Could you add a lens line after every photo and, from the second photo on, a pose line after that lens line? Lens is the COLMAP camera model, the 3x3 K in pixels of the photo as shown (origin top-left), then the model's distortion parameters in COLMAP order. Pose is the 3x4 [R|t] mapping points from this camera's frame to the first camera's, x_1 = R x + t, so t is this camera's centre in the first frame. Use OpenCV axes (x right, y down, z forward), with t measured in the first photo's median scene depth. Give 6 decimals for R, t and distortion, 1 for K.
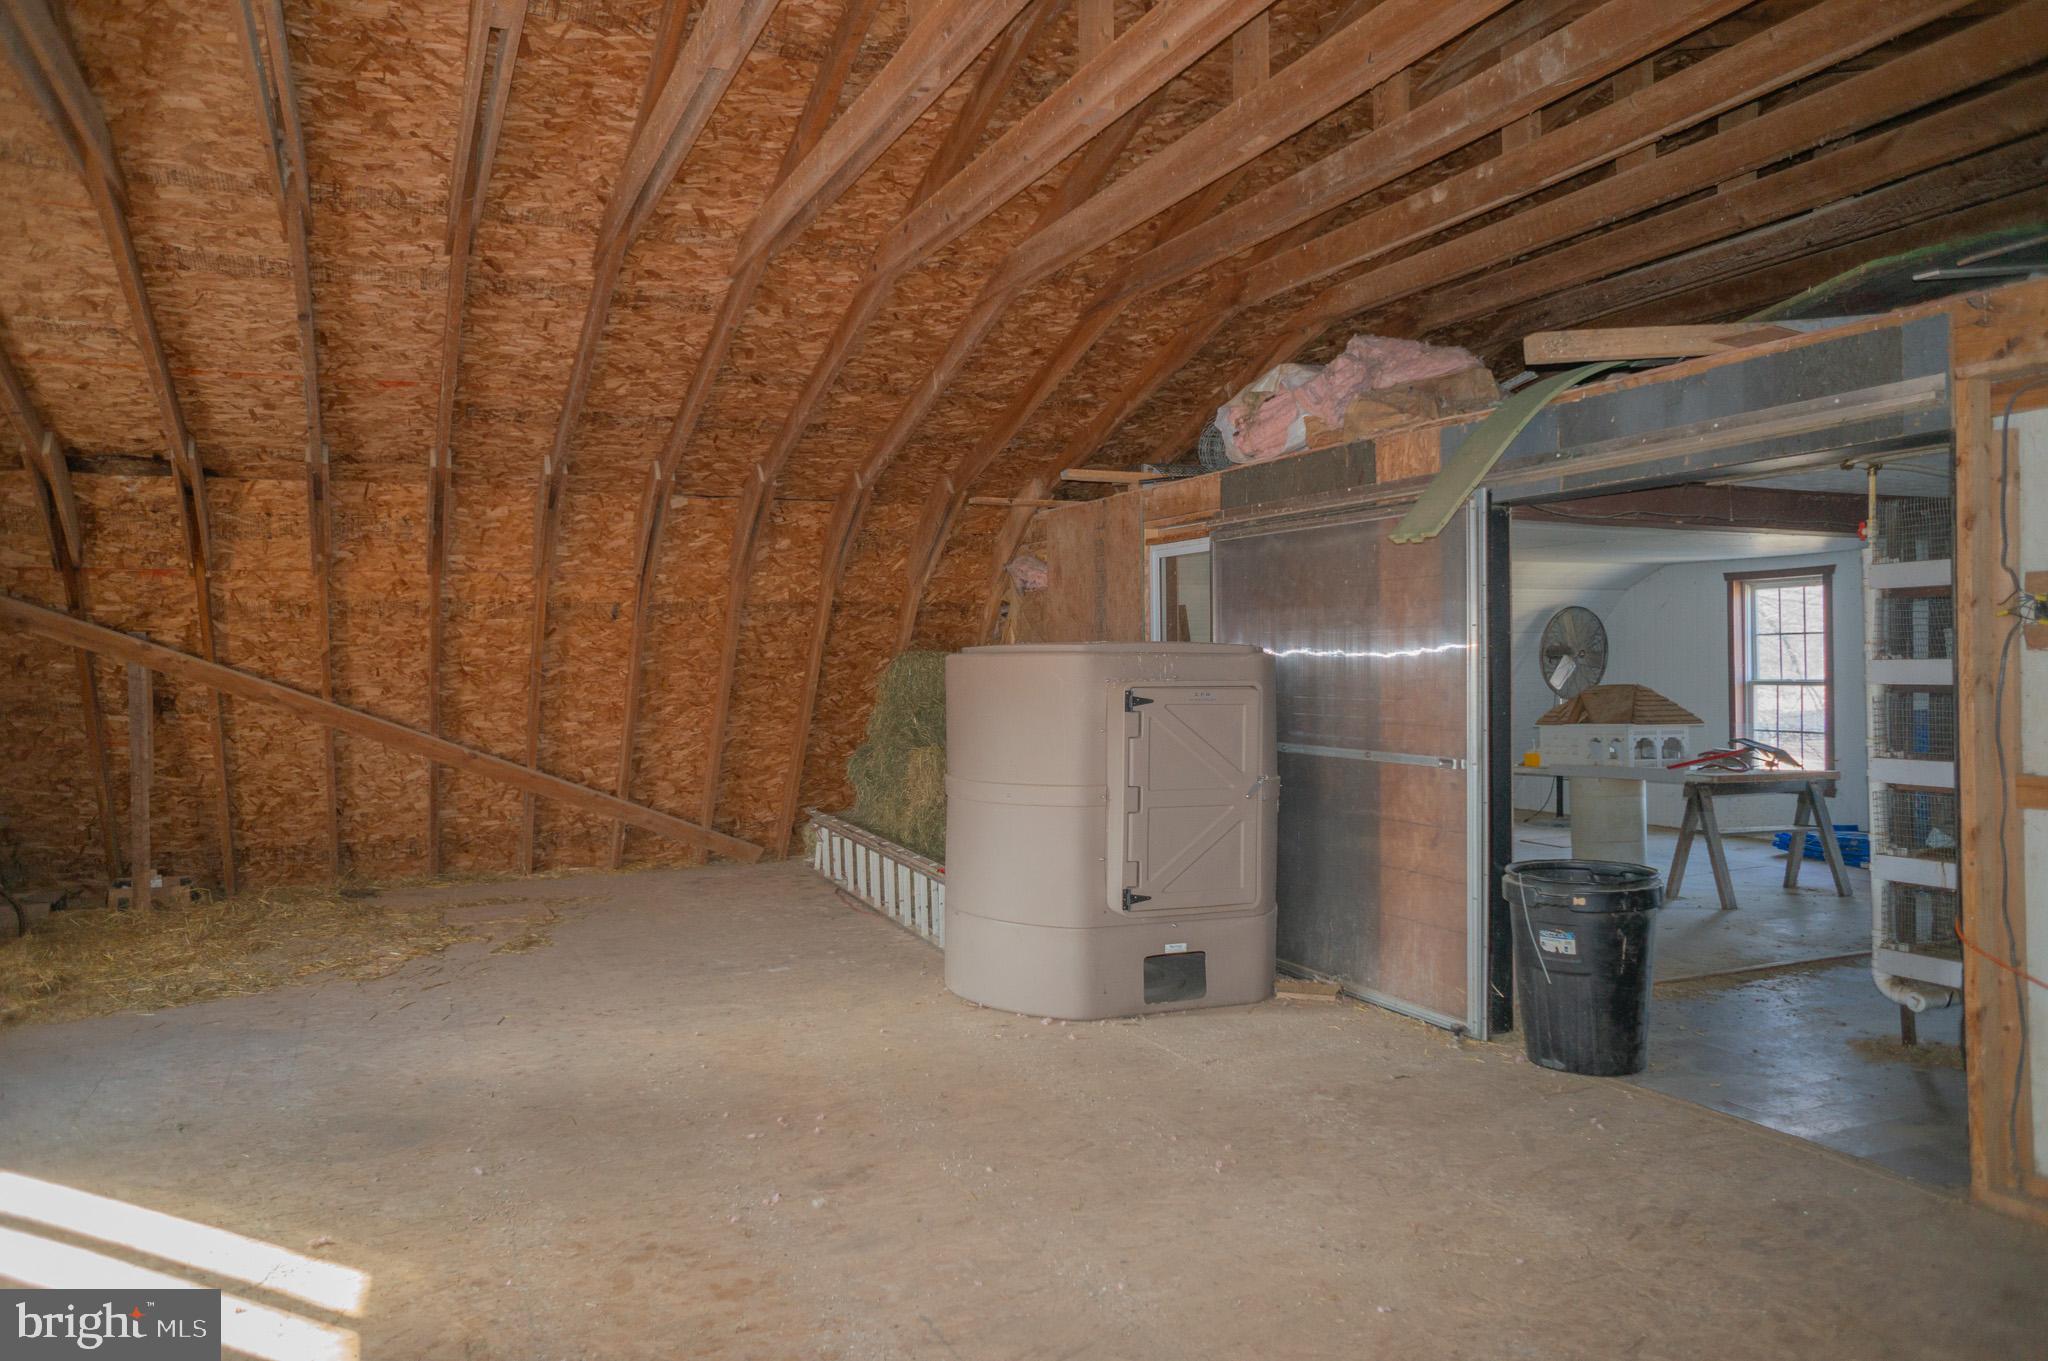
lens RADIAL K [[1377.9, 0, 1024.0], [0, 1377.9, 680.5], [0, 0, 1]] dist [0.003141, 0.002698]
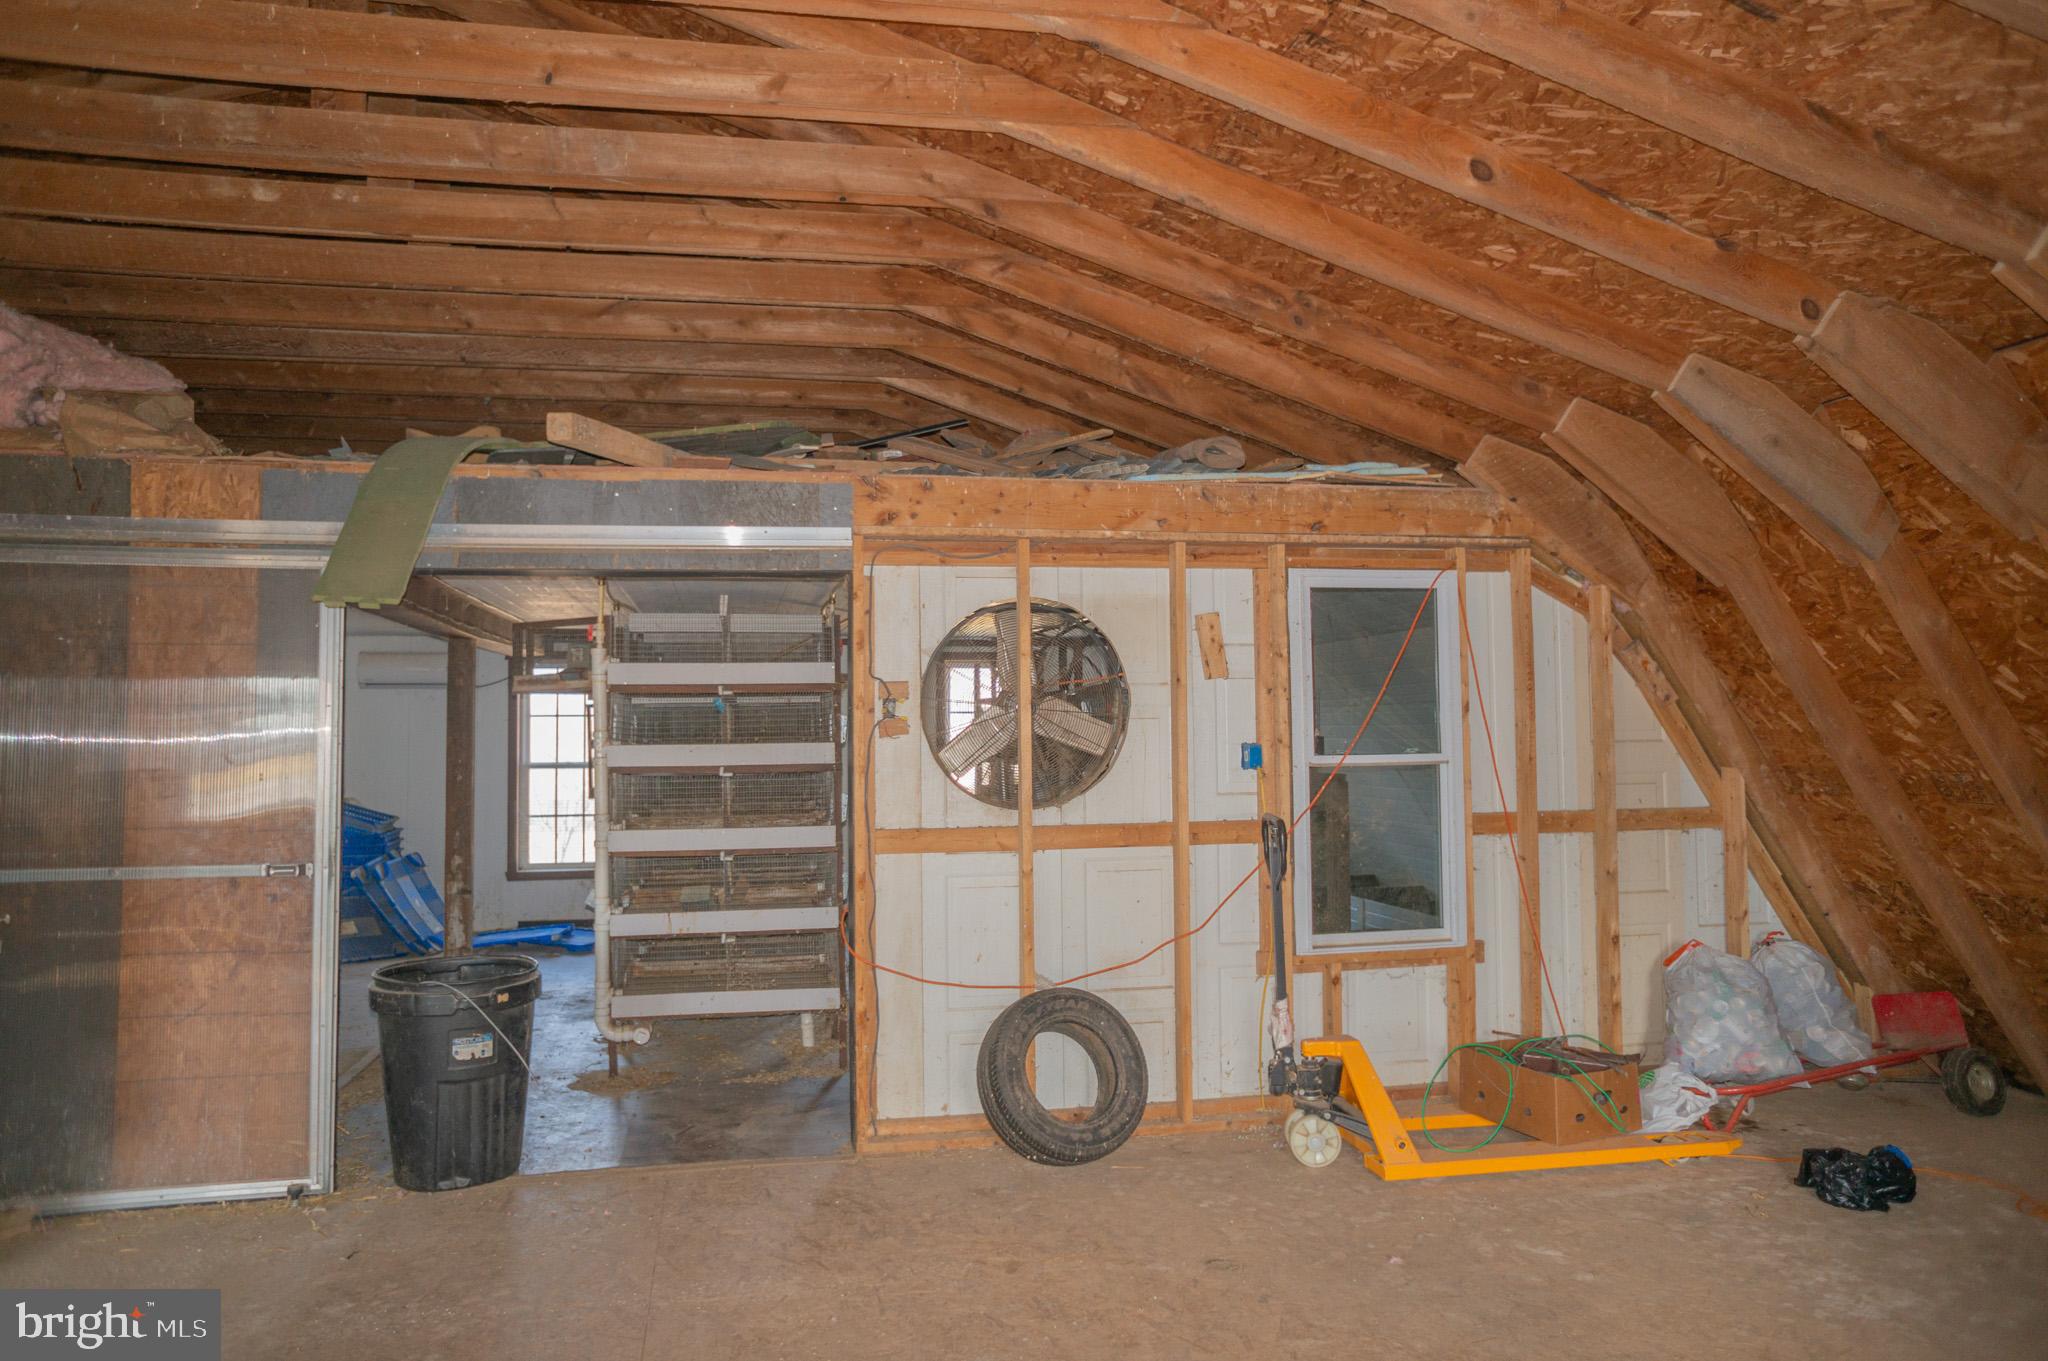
lens RADIAL K [[1390.5, 0, 1016.3], [0, 1390.5, 662.2], [0, 0, 1]] dist [-0.005537, -0.001981]
pose [[0.231555, 0.051739, 0.971445, -0.567728], [0.015272, 0.998268, -0.056808, -0.015252], [-0.972702, 0.027991, 0.230364, 0.516881]]
